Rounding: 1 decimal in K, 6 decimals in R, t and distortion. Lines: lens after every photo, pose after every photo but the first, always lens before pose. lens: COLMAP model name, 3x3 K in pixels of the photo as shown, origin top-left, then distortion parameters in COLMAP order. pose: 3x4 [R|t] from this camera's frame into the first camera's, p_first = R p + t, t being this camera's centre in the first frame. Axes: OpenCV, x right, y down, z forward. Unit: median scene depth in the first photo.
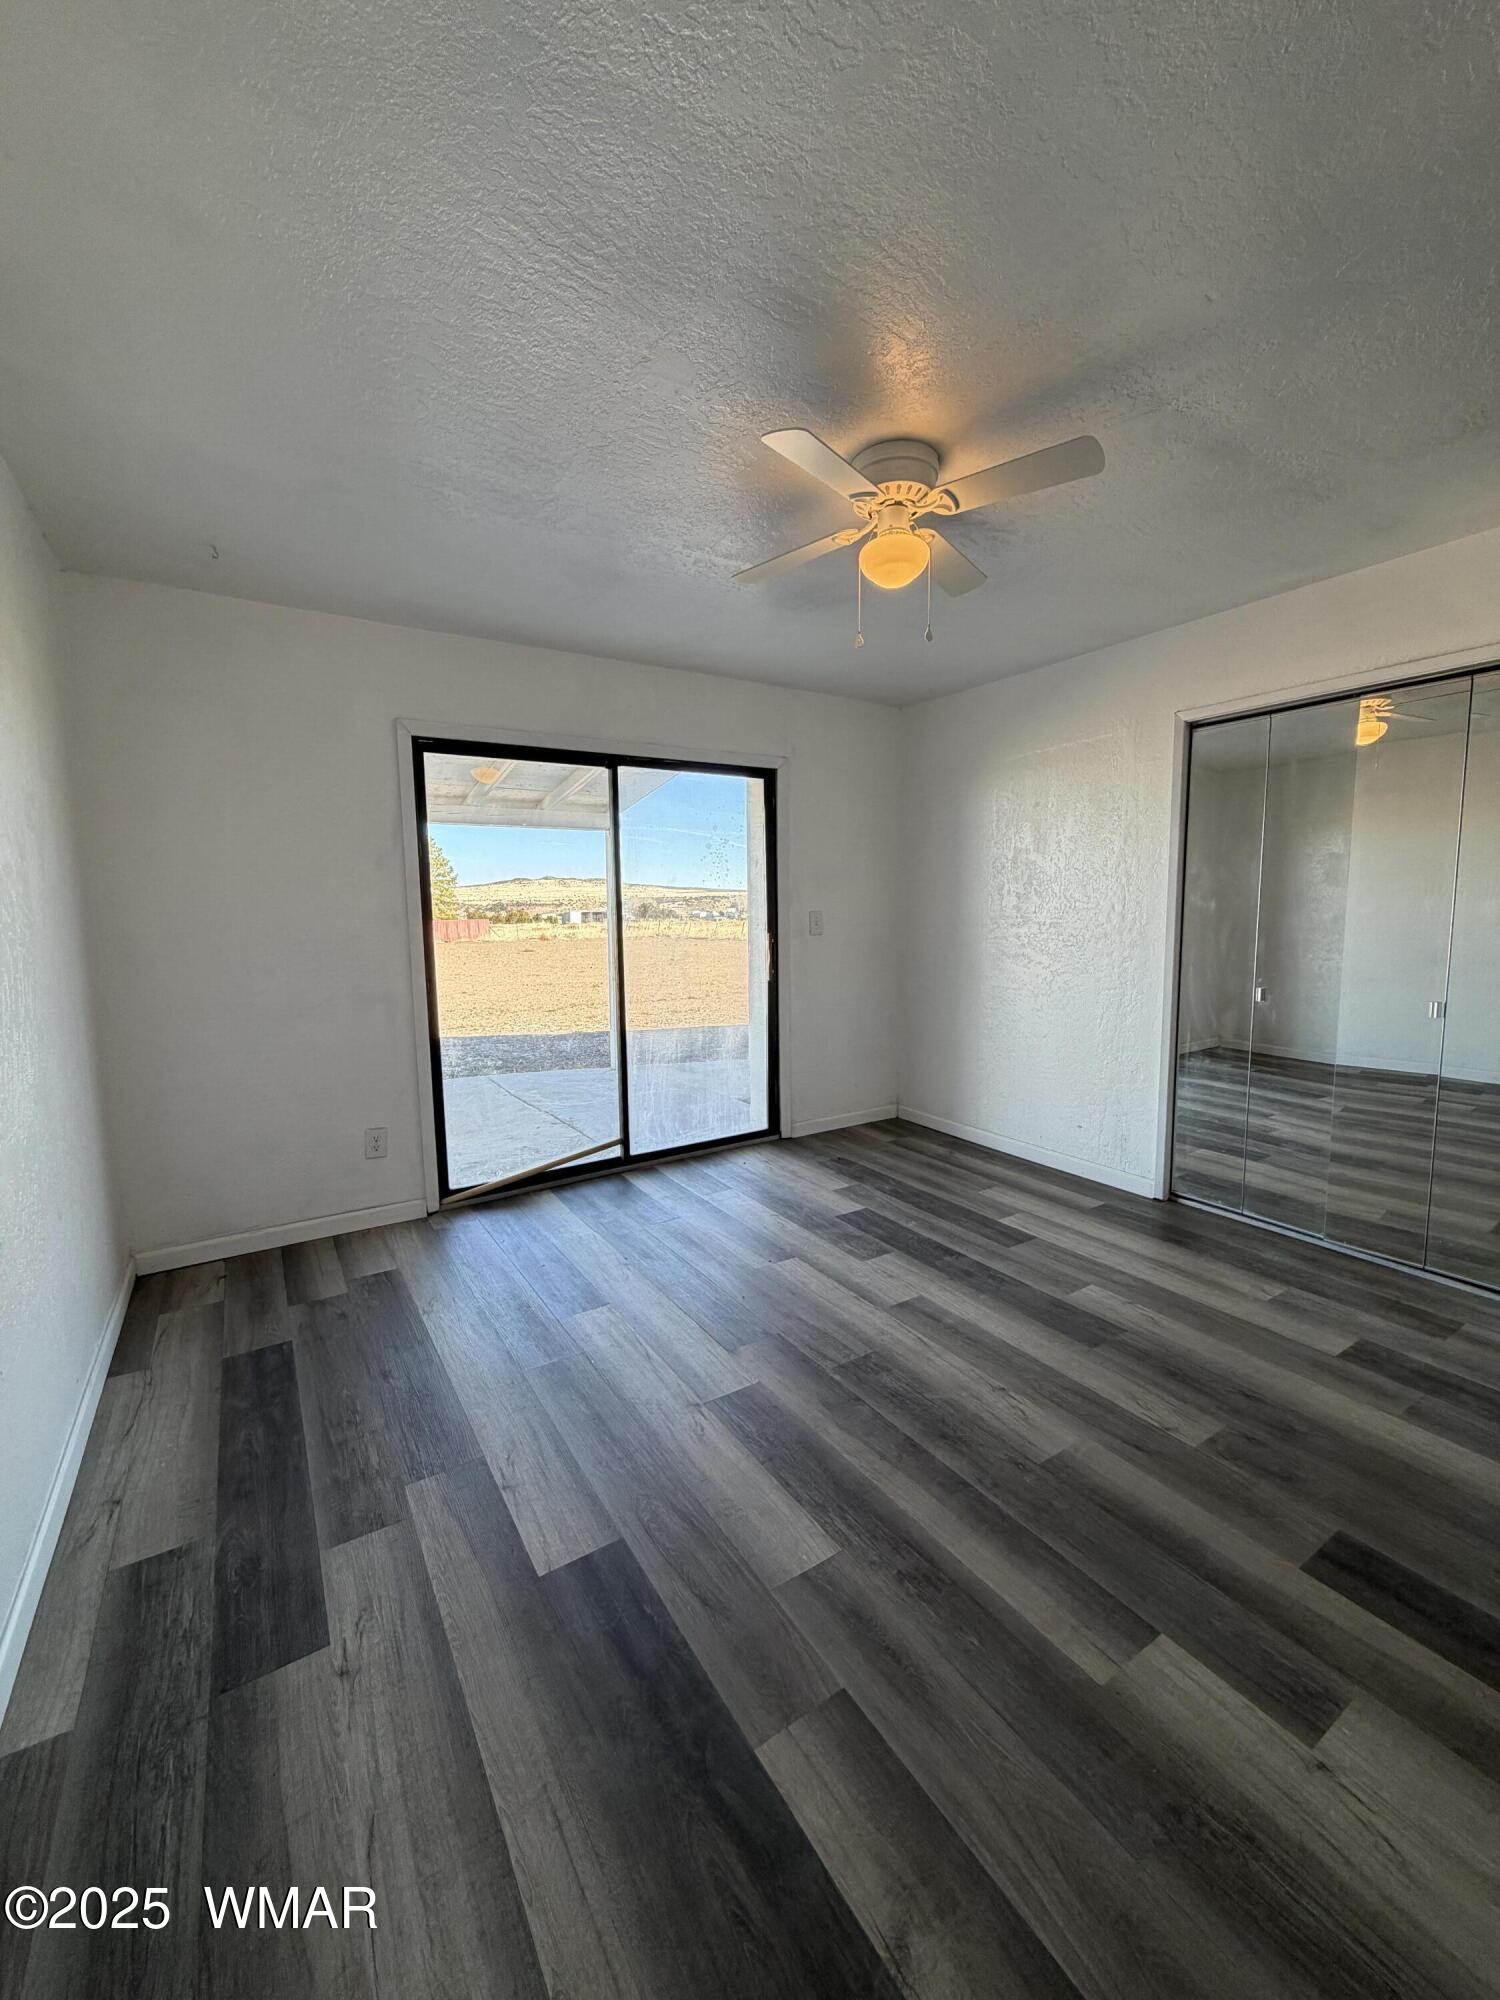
lens RADIAL K [[794.6, 0, 750.9], [0, 794.6, 990.7], [0, 0, 1]] dist [-0.000465, 0.000248]
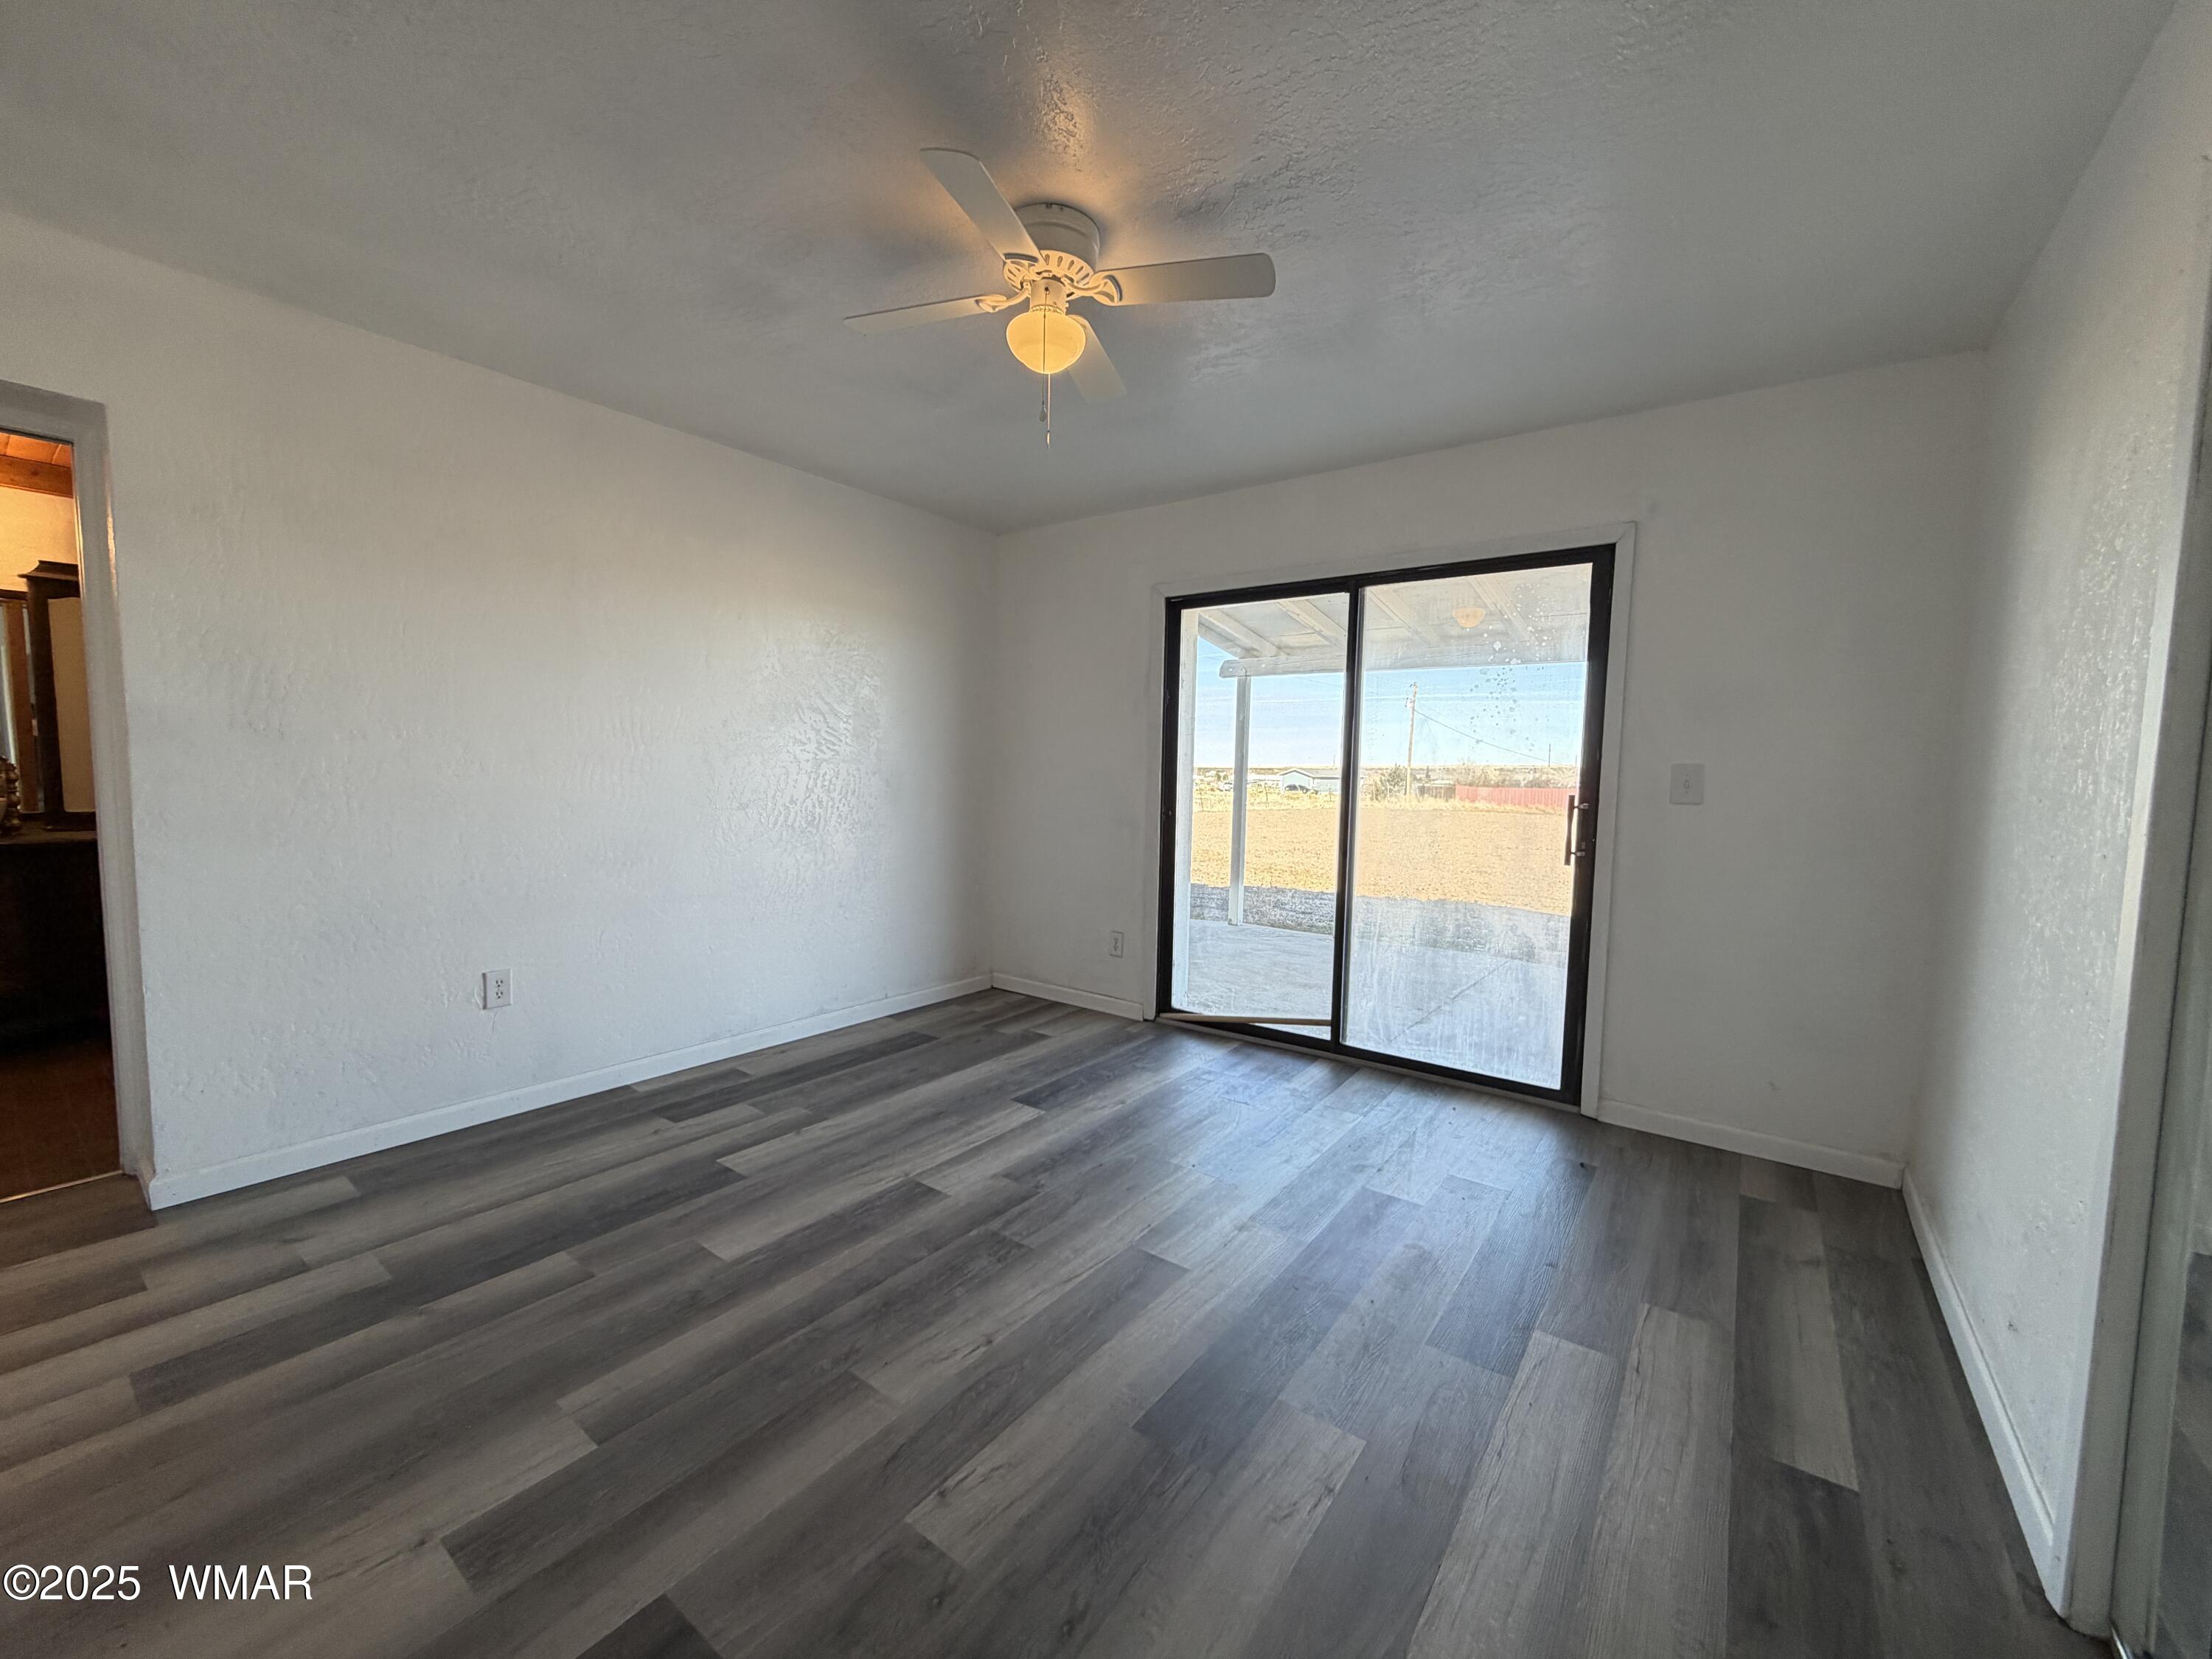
lens RADIAL K [[878.9, 0, 1097.1], [0, 878.9, 832.2], [0, 0, 1]] dist [-0.000465, 0.000248]
pose [[0.354320, 0.091866, -0.930601, 1.009938], [-0.124368, 0.990952, 0.050472, -0.052531], [0.926817, 0.097854, 0.362539, 0.658847]]
